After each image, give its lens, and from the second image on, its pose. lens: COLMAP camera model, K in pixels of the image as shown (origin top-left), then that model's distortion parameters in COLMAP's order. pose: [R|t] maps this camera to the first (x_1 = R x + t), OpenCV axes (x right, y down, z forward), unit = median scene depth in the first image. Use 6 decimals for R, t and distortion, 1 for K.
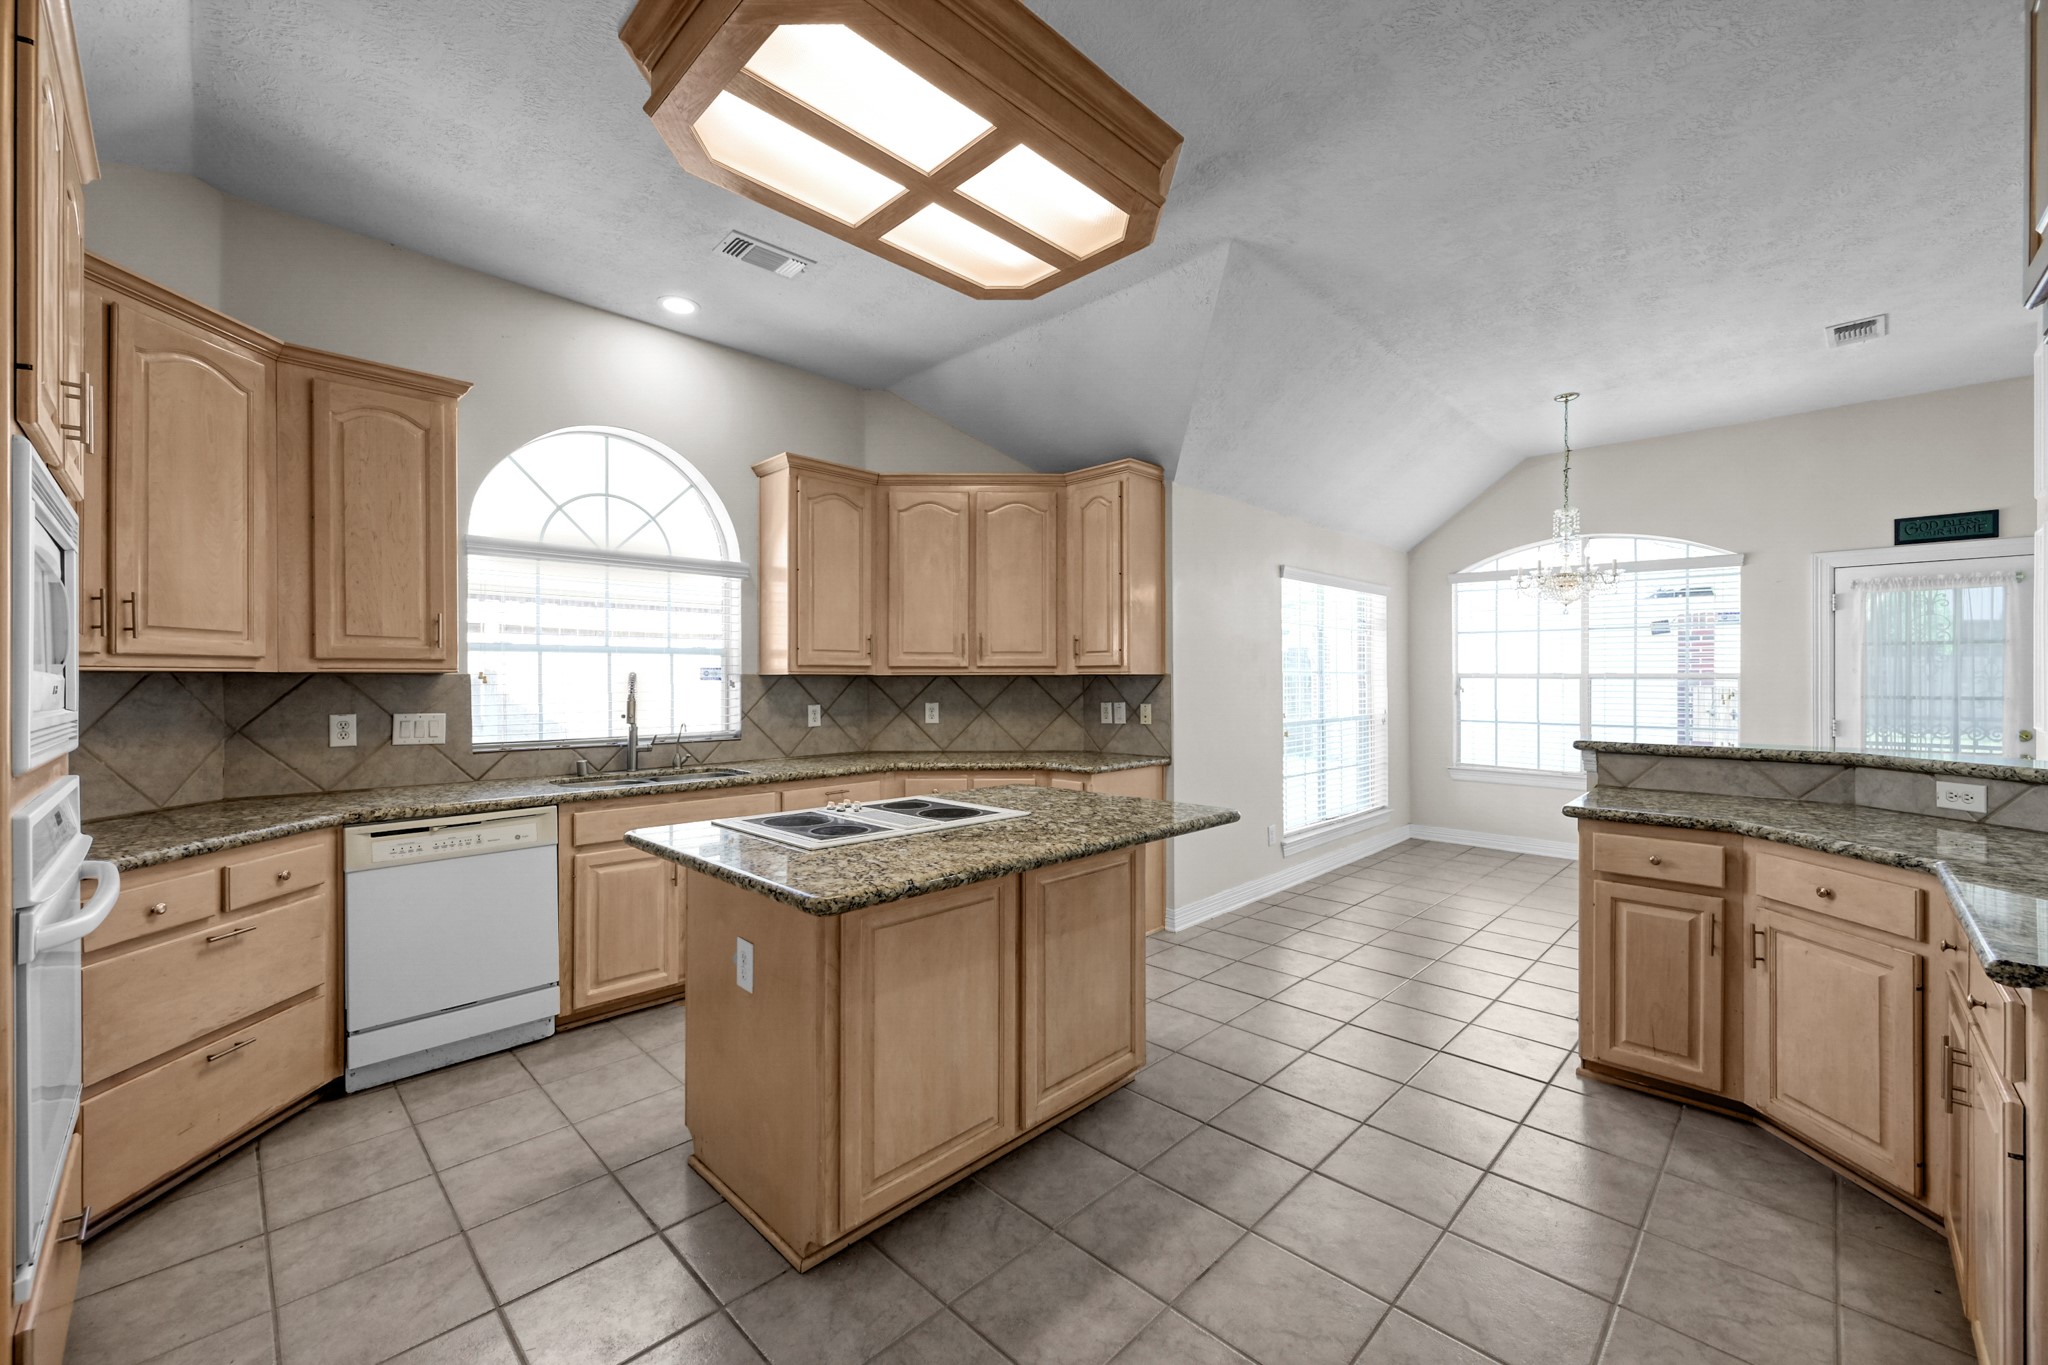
lens RADIAL K [[811.5, 0, 1018.1], [0, 811.5, 690.0], [0, 0, 1]] dist [0.003586, 0.000287]
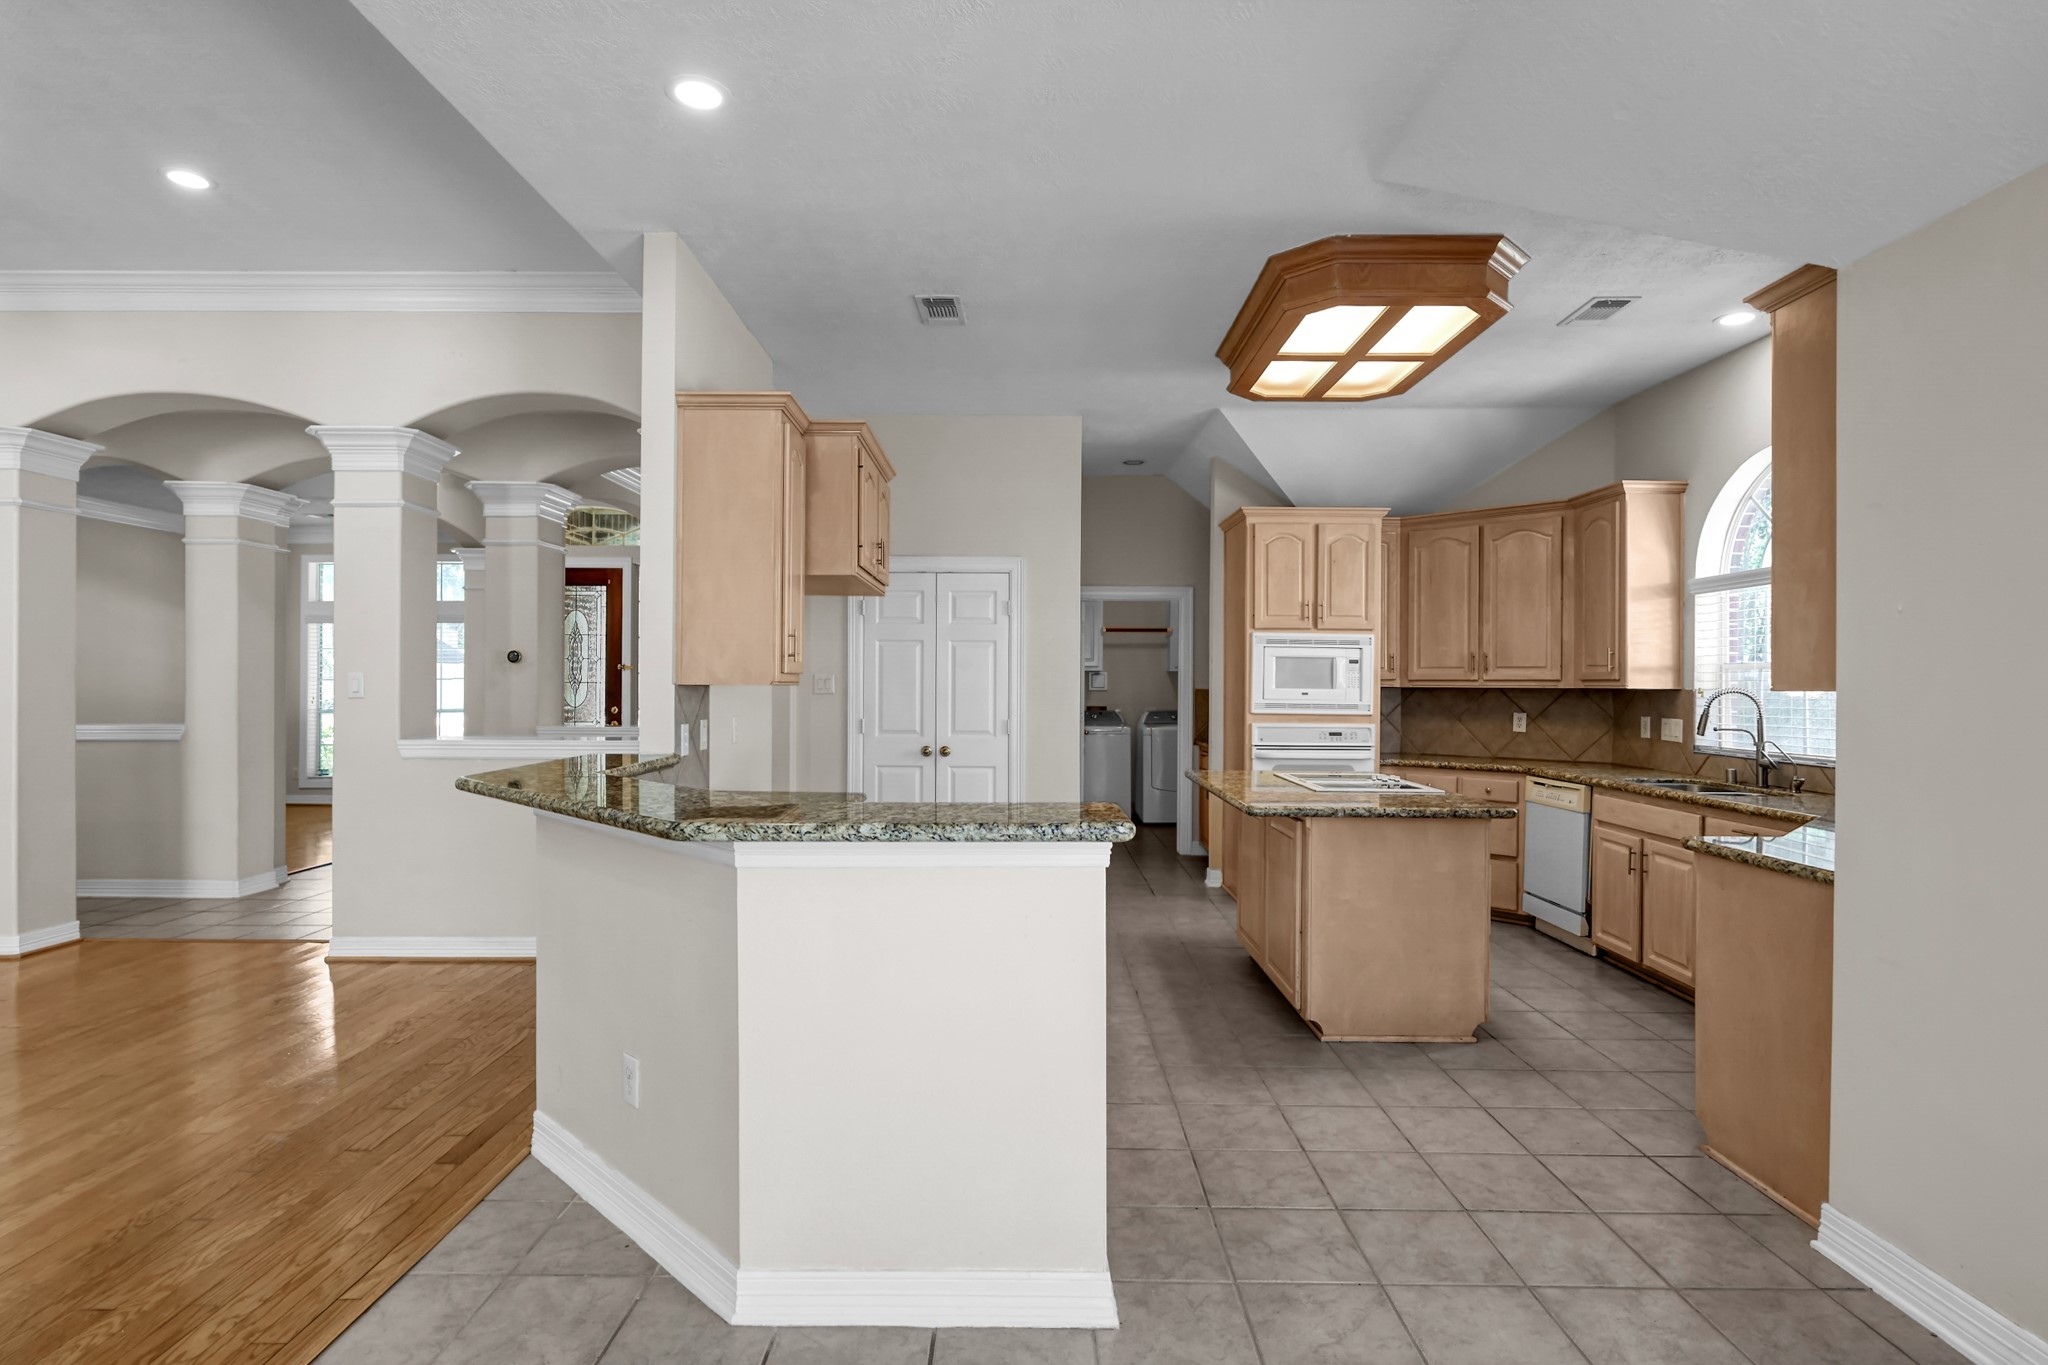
lens RADIAL K [[1067.0, 0, 1021.5], [0, 1067.0, 682.1], [0, 0, 1]] dist [0.000189, 0.000017]
pose [[-0.709516, -0.008767, -0.704634, 1.342984], [-0.019595, 0.999781, 0.007292, -0.024865], [0.704416, 0.018981, -0.709533, 1.571330]]
